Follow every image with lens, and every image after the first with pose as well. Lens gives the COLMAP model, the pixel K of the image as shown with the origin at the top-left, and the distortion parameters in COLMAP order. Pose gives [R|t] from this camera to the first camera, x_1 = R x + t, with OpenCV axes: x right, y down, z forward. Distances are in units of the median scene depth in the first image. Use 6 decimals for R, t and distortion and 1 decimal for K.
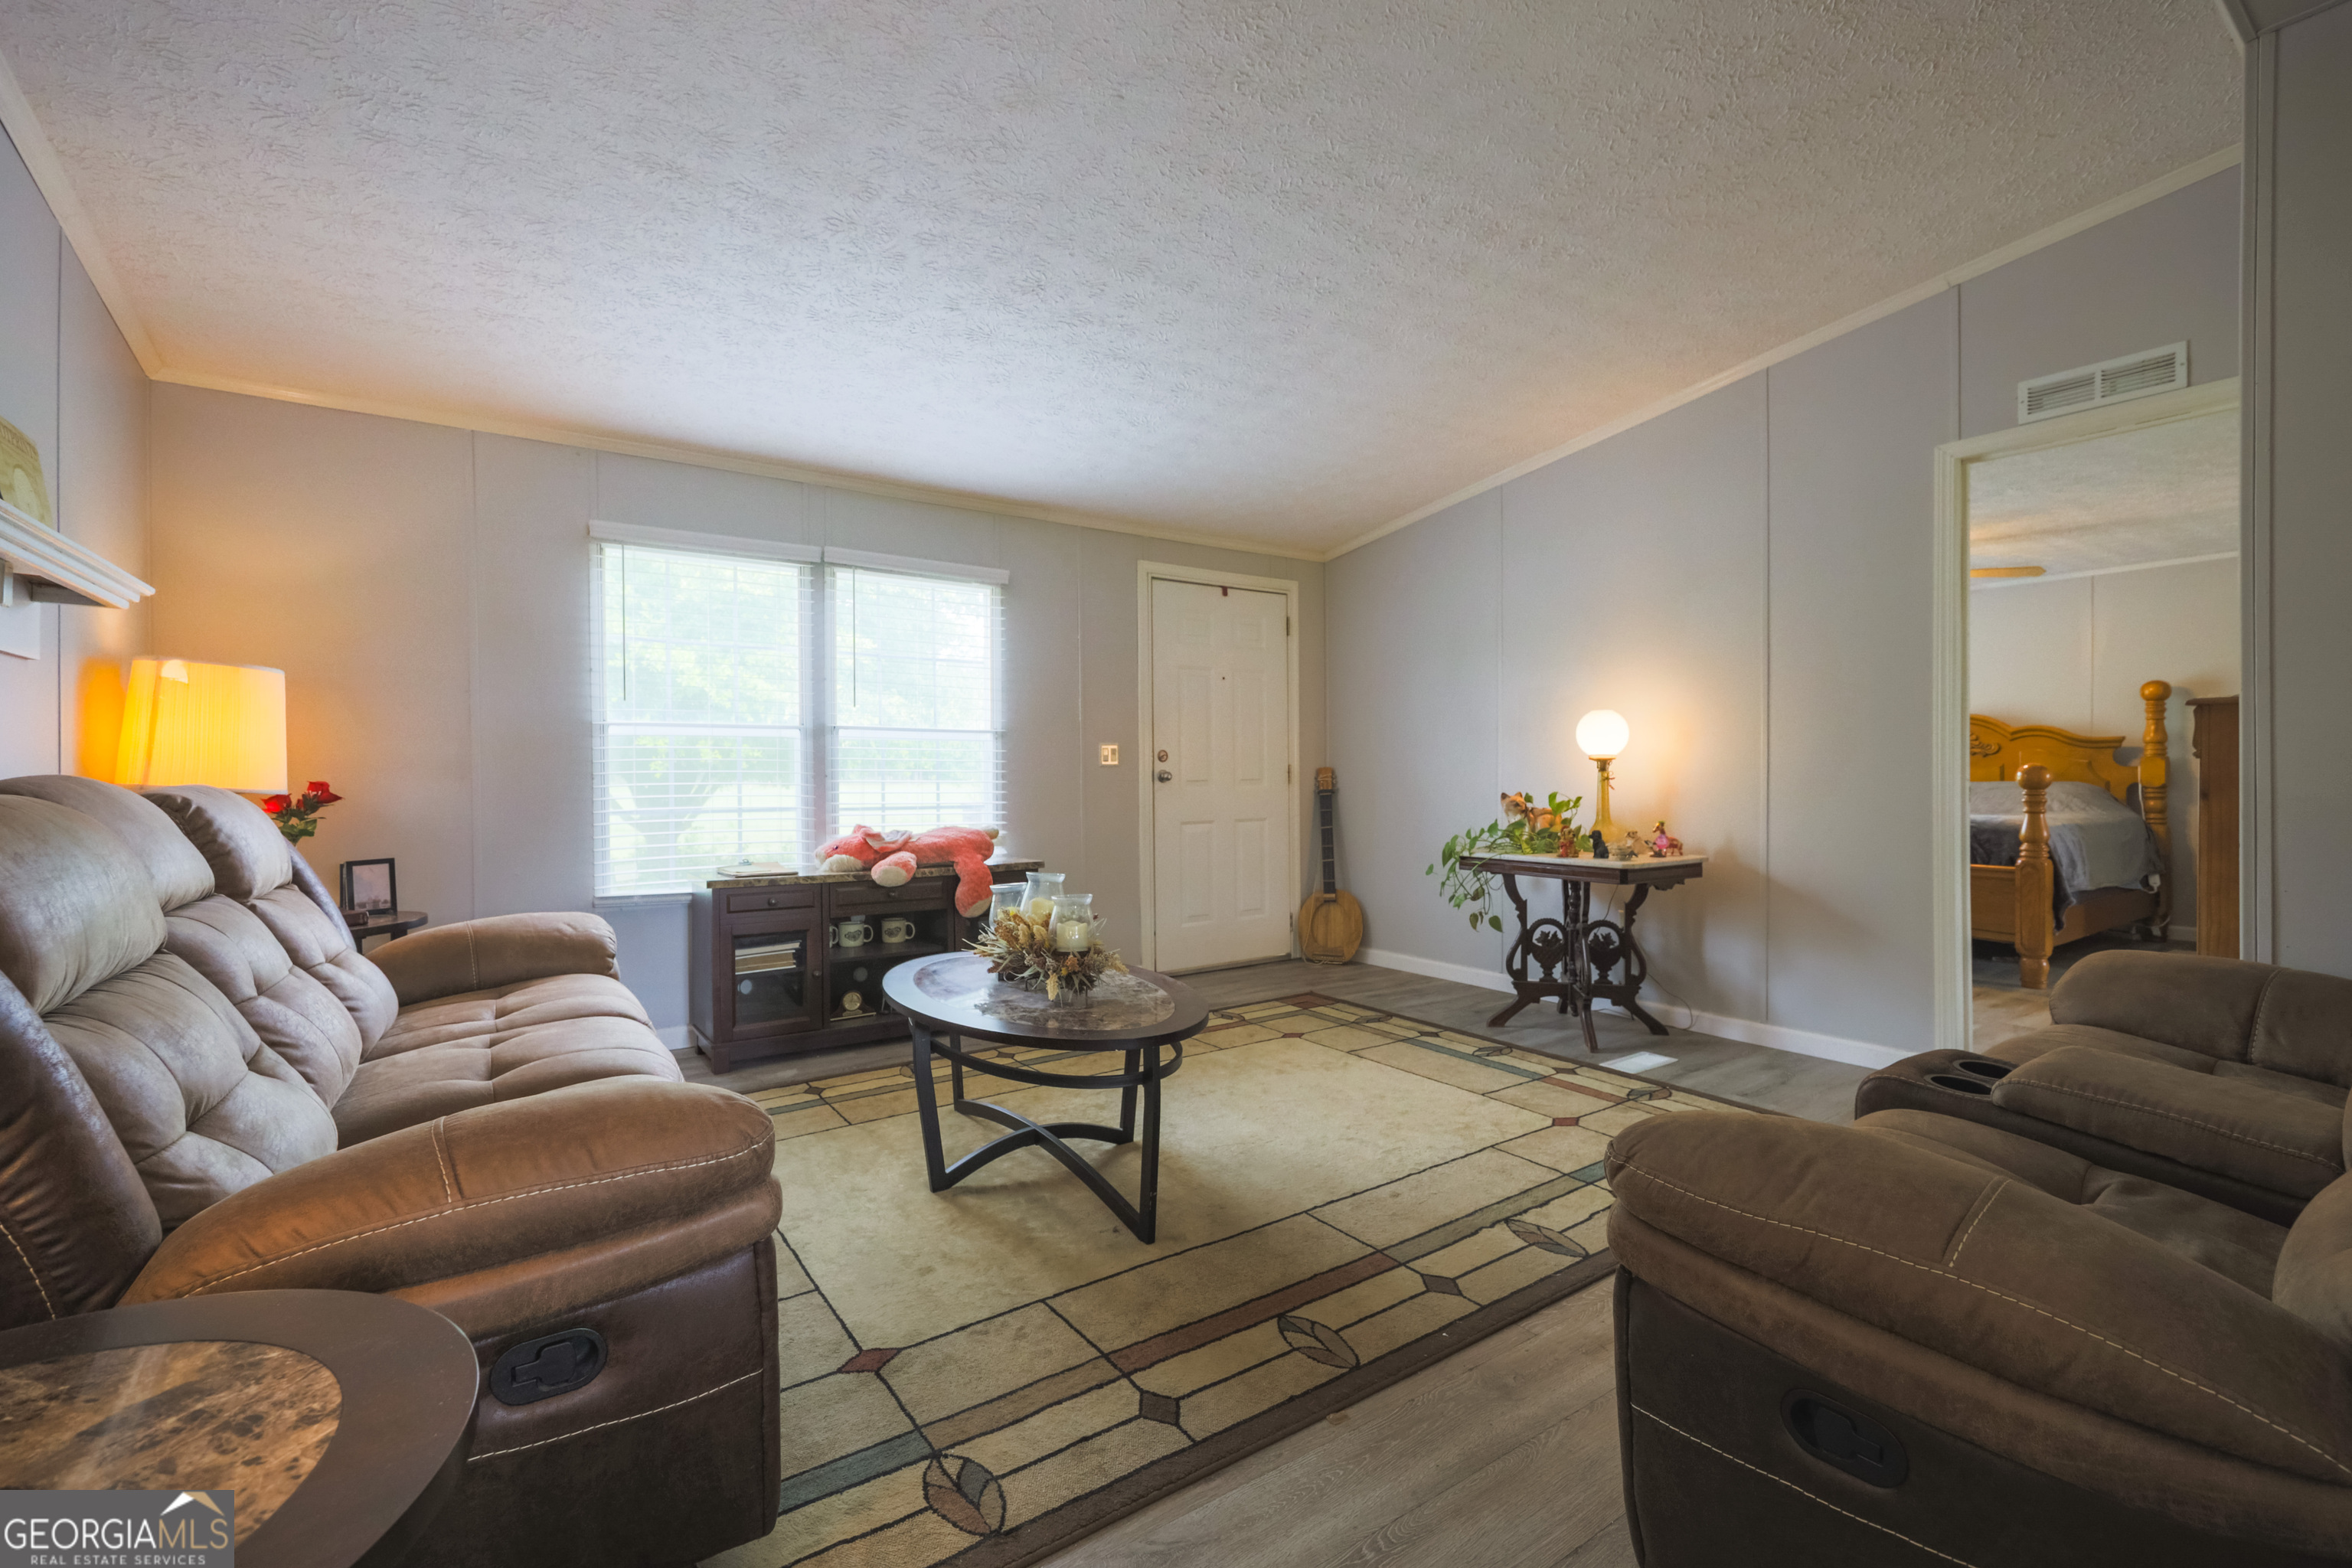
lens RADIAL K [[1024.3, 0, 1168.3], [0, 1024.3, 784.8], [0, 0, 1]] dist [0.005312, -0.000749]
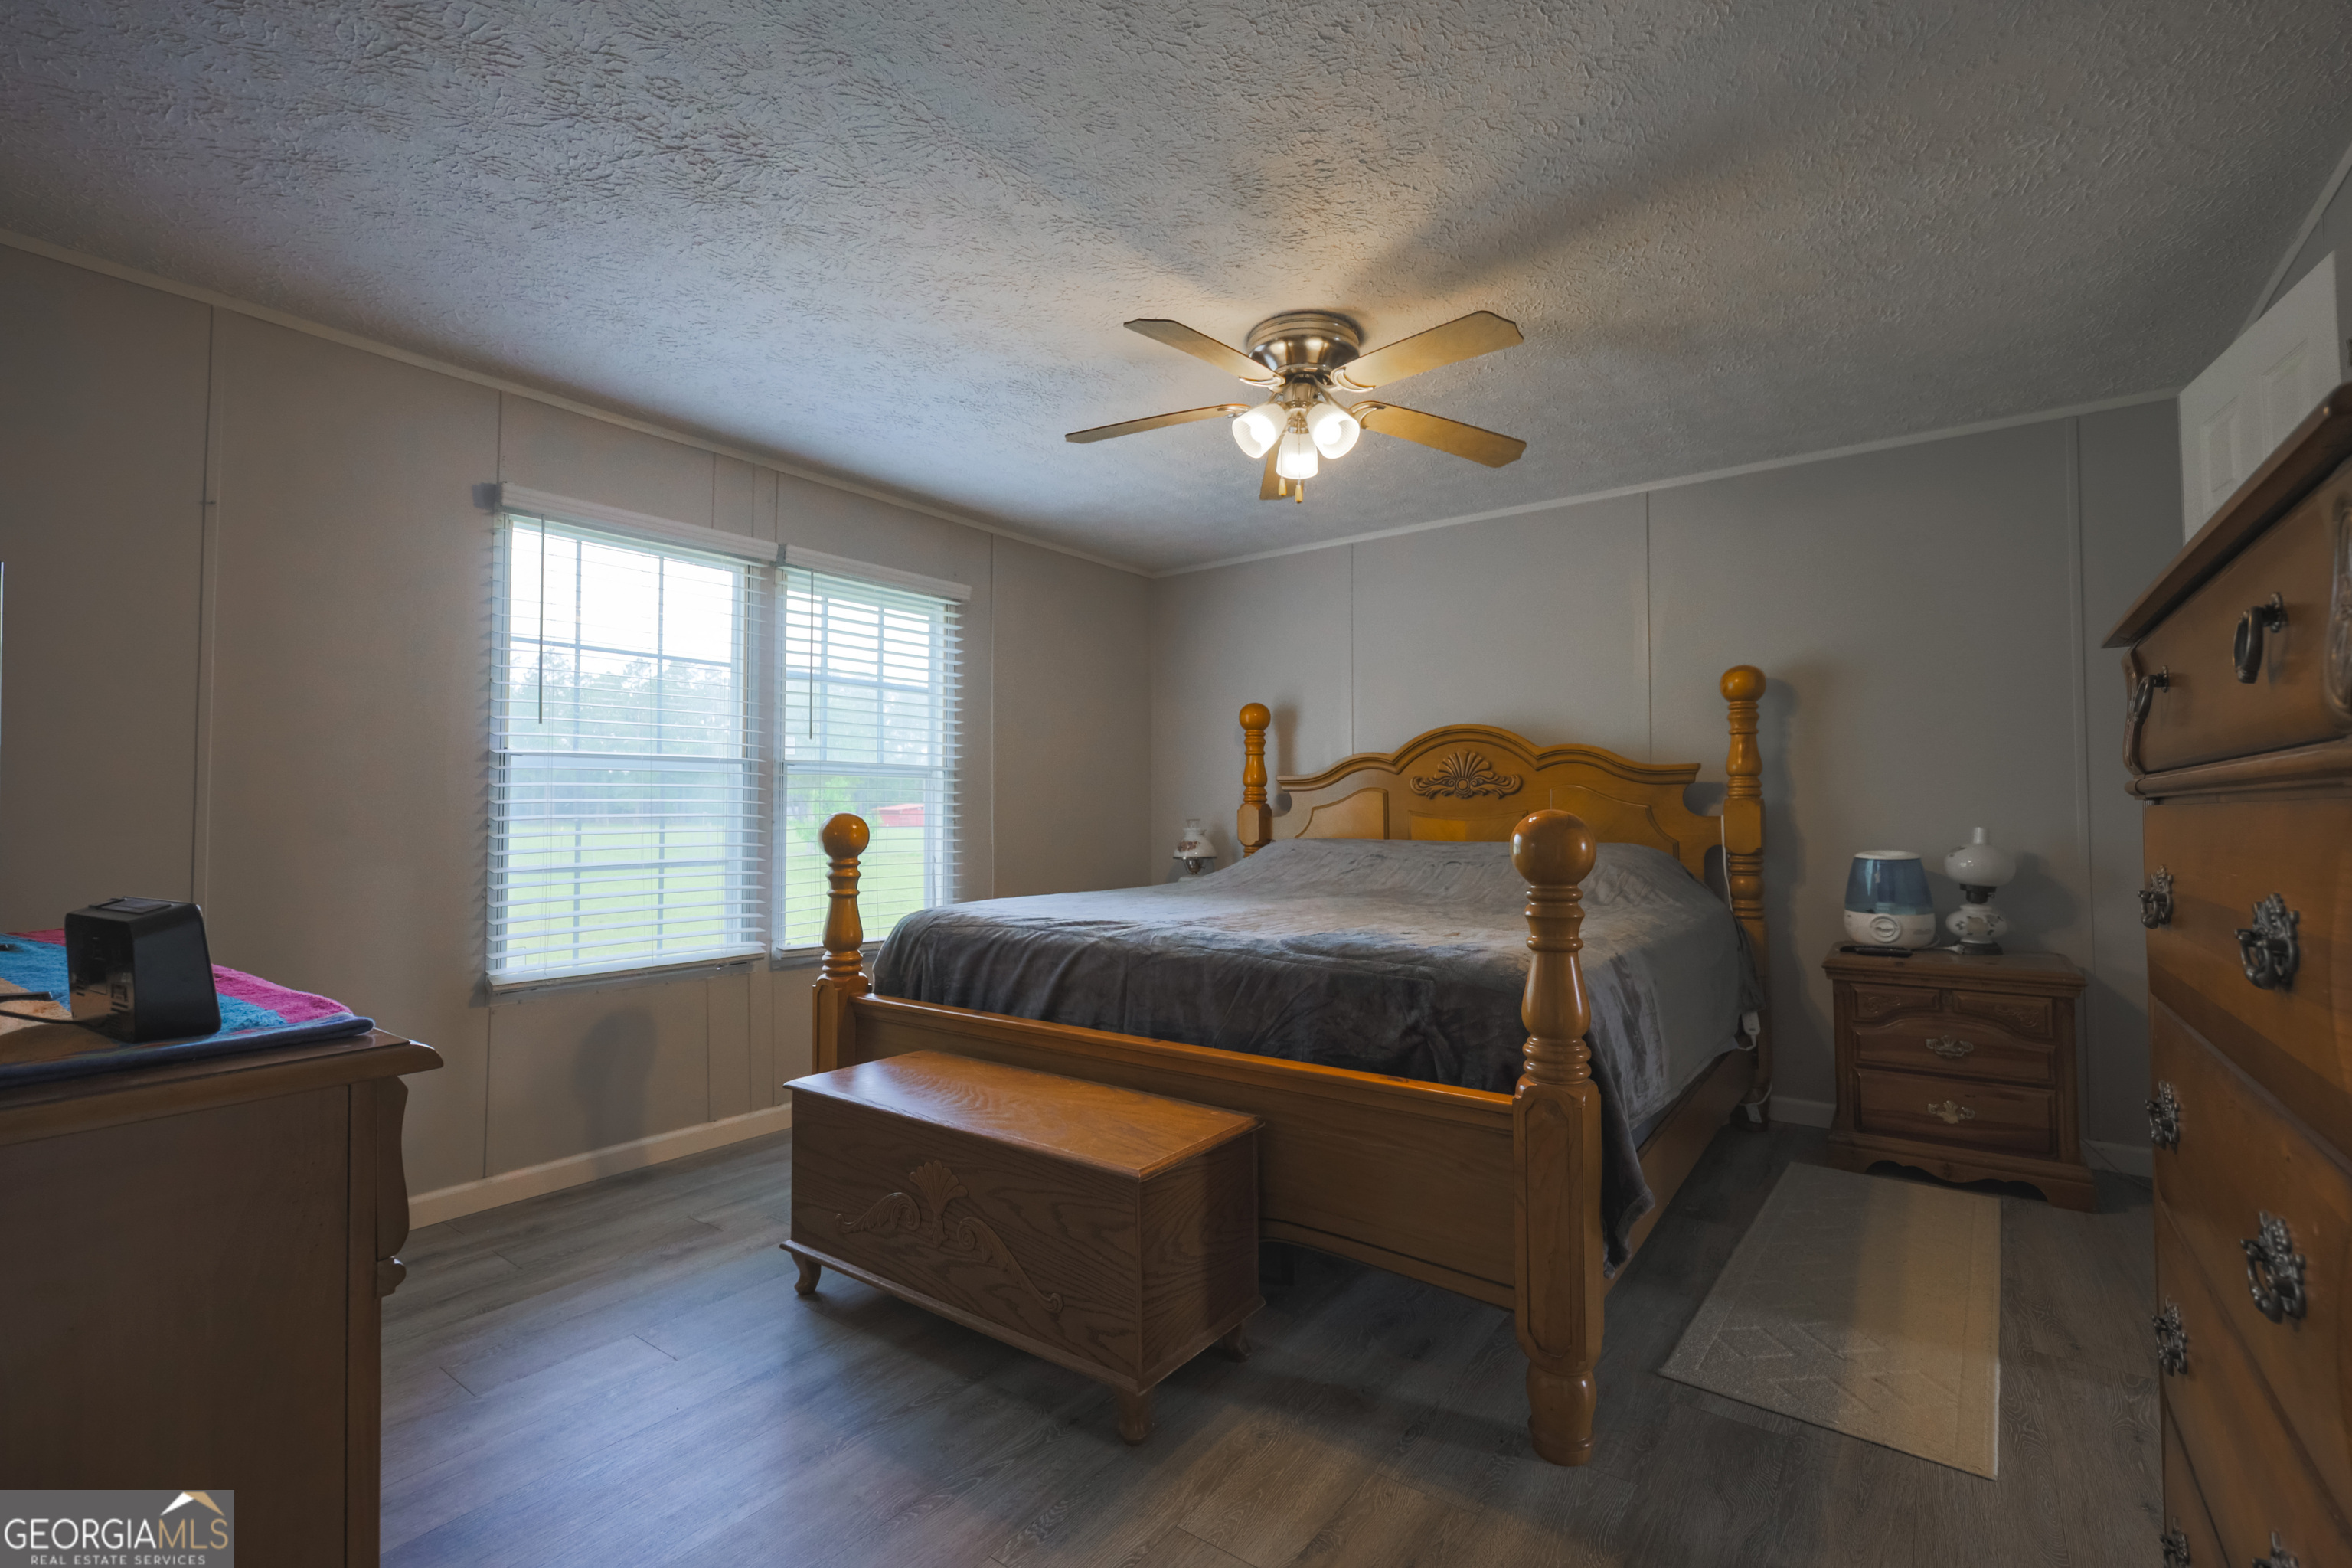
lens RADIAL K [[1024.3, 0, 1169.2], [0, 1024.3, 799.0], [0, 0, 1]] dist [0.005312, -0.000749]
pose [[0.951174, 0.007160, 0.308572, 0.487450], [0.001588, 0.999604, -0.028090, -0.012061], [-0.308651, 0.027209, 0.950786, 0.564882]]
